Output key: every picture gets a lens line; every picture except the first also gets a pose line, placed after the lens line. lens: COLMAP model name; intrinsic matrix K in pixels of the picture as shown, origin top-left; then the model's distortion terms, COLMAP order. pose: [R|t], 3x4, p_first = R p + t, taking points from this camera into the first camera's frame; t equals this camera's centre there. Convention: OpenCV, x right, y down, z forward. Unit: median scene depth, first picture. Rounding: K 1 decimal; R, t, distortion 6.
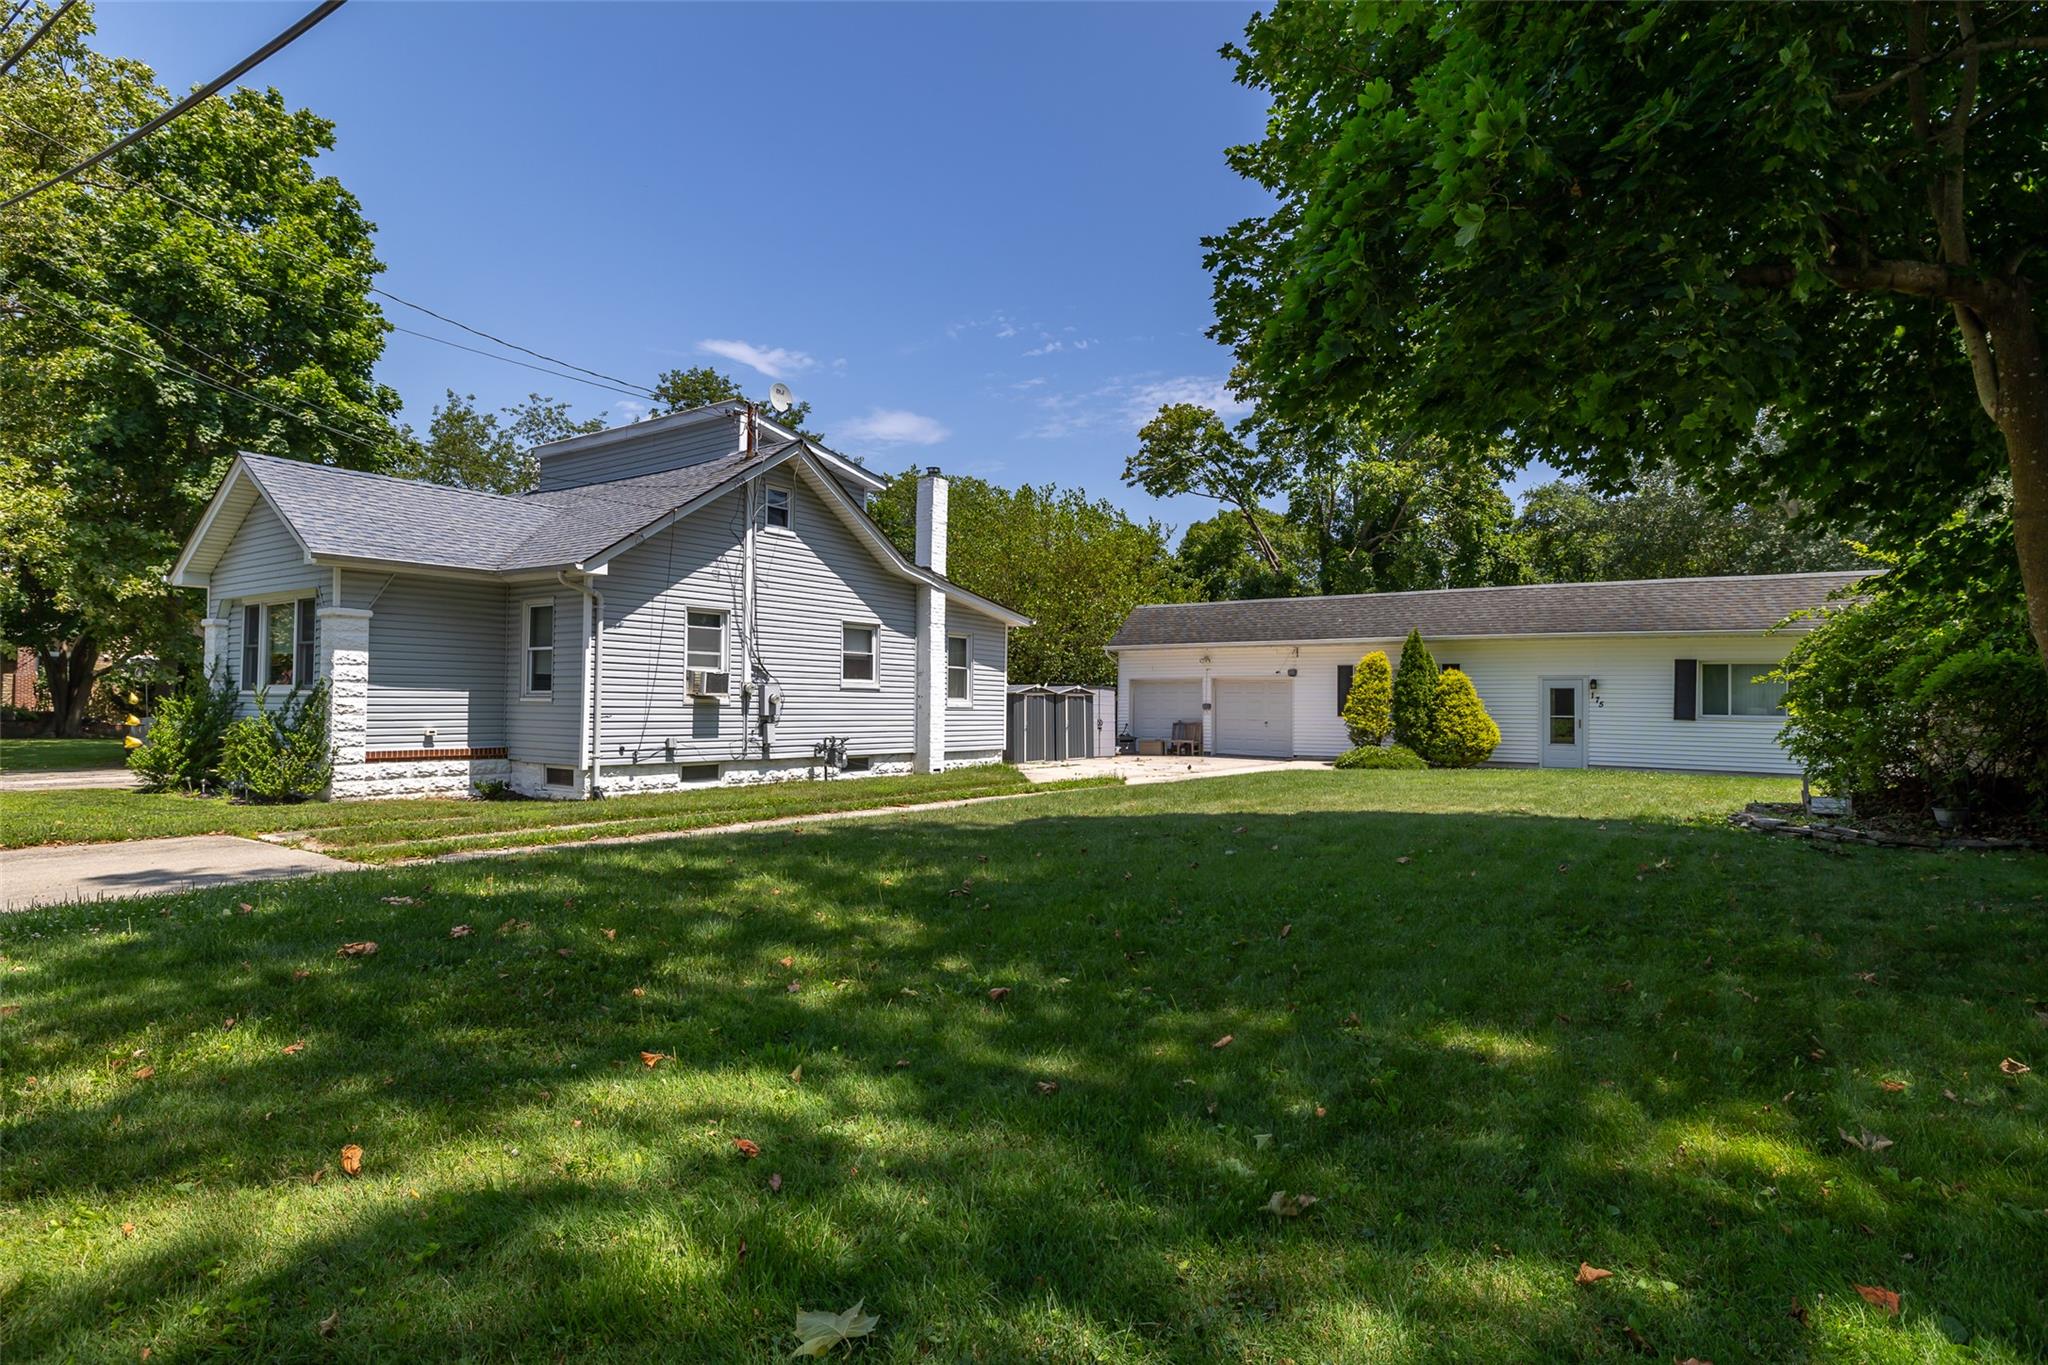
lens RADIAL K [[1108.2, 0, 1029.7], [0, 1108.2, 671.8], [0, 0, 1]] dist [0.002949, 0.000132]
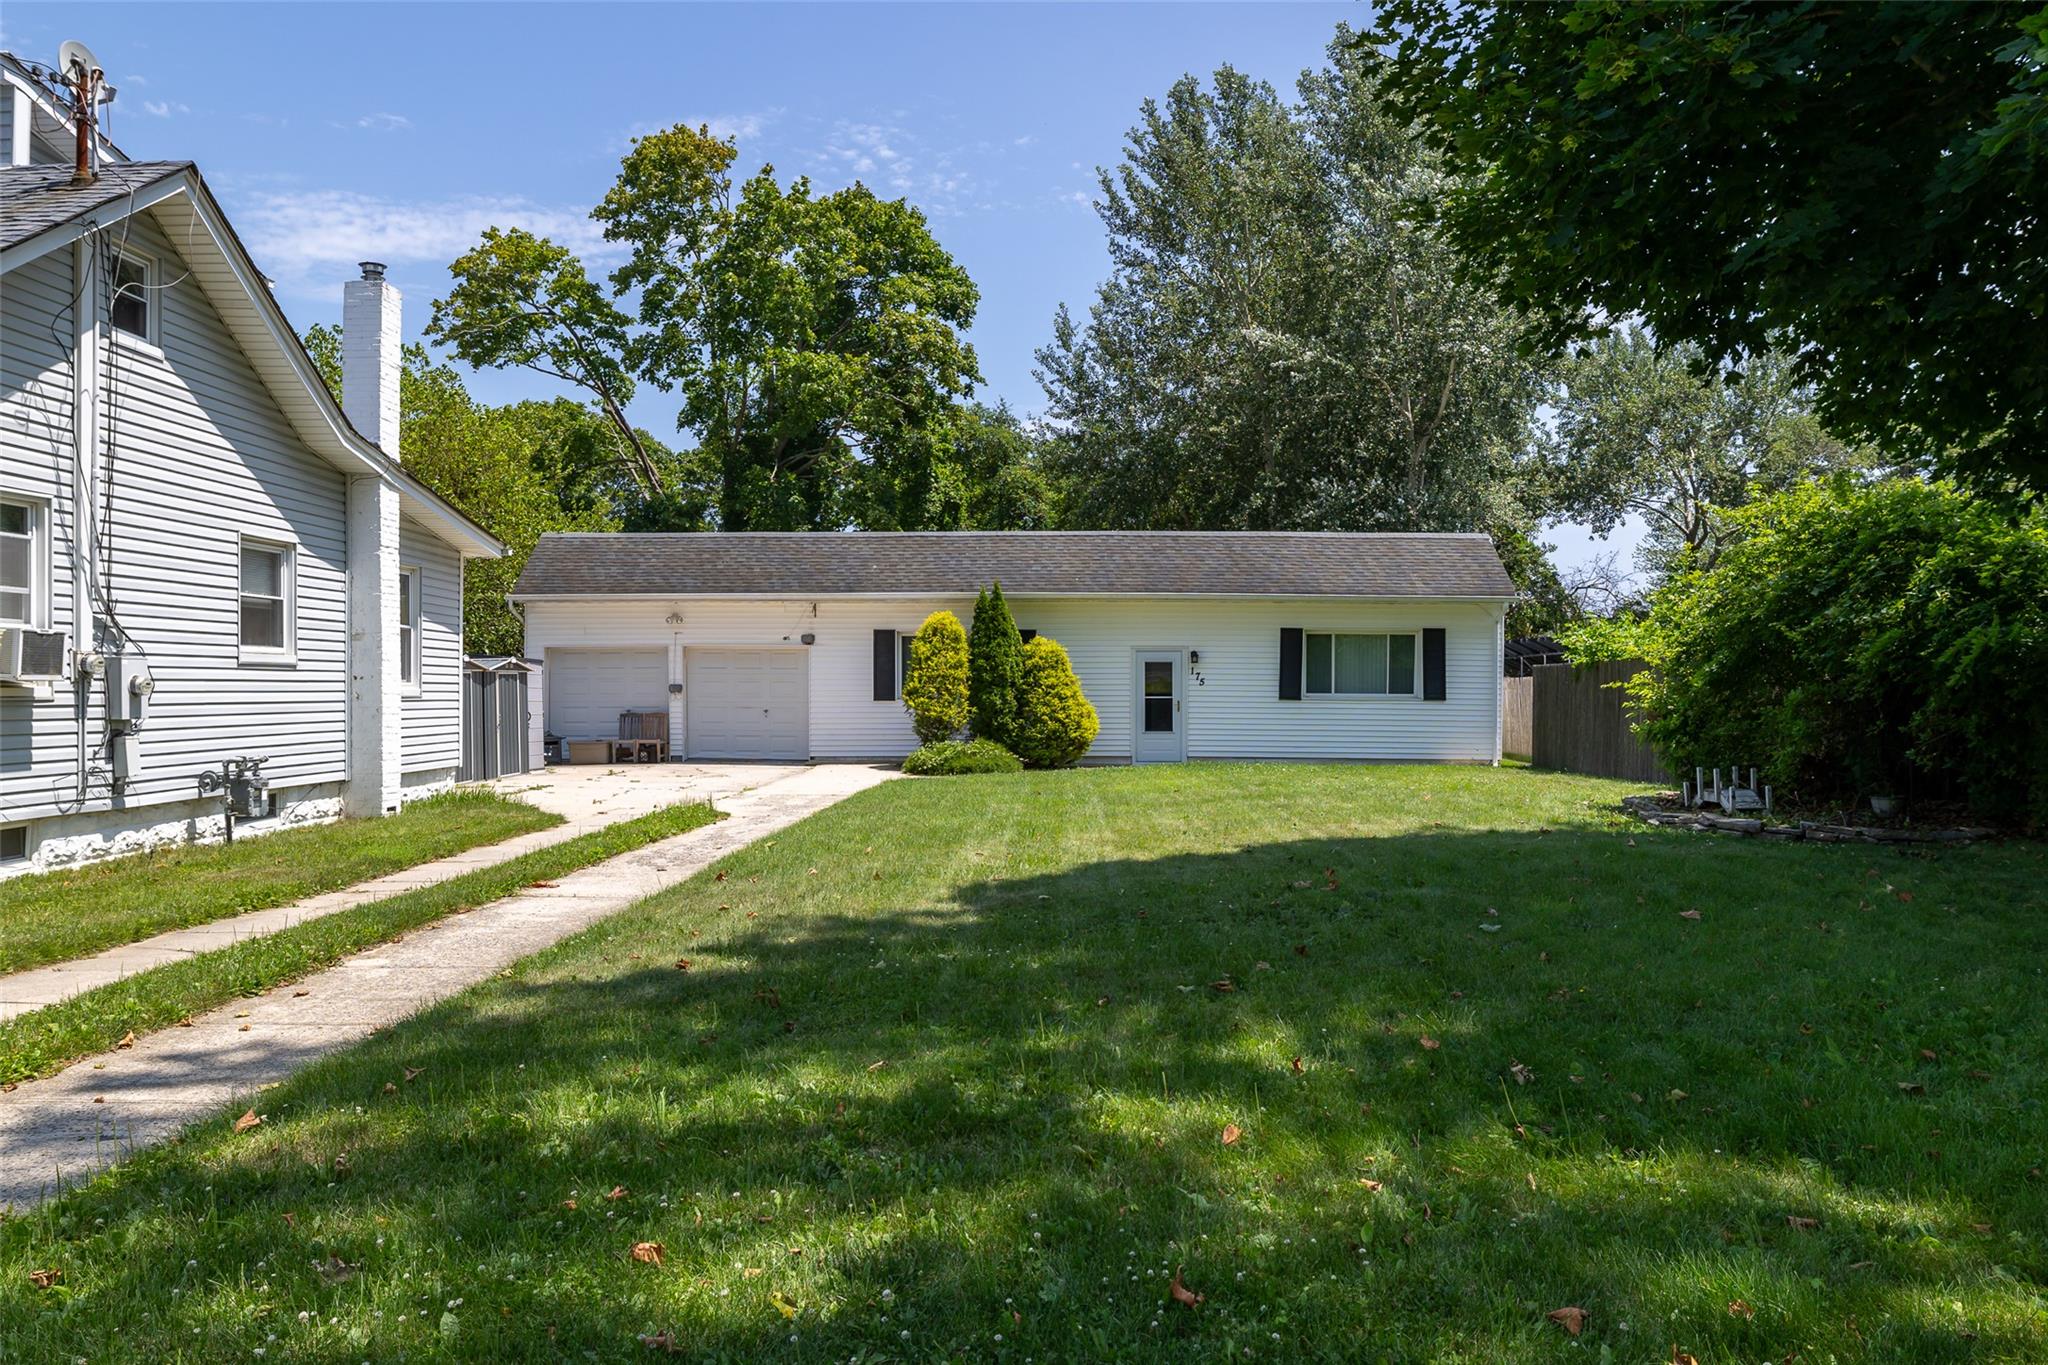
lens RADIAL K [[1477.9, 0, 1026.9], [0, 1477.9, 672.8], [0, 0, 1]] dist [0.024702, -0.003602]
pose [[0.834624, -0.003555, 0.550808, -0.190620], [-0.010154, 0.999710, 0.021838, 0.000216], [-0.550726, -0.023819, 0.834346, 0.166419]]
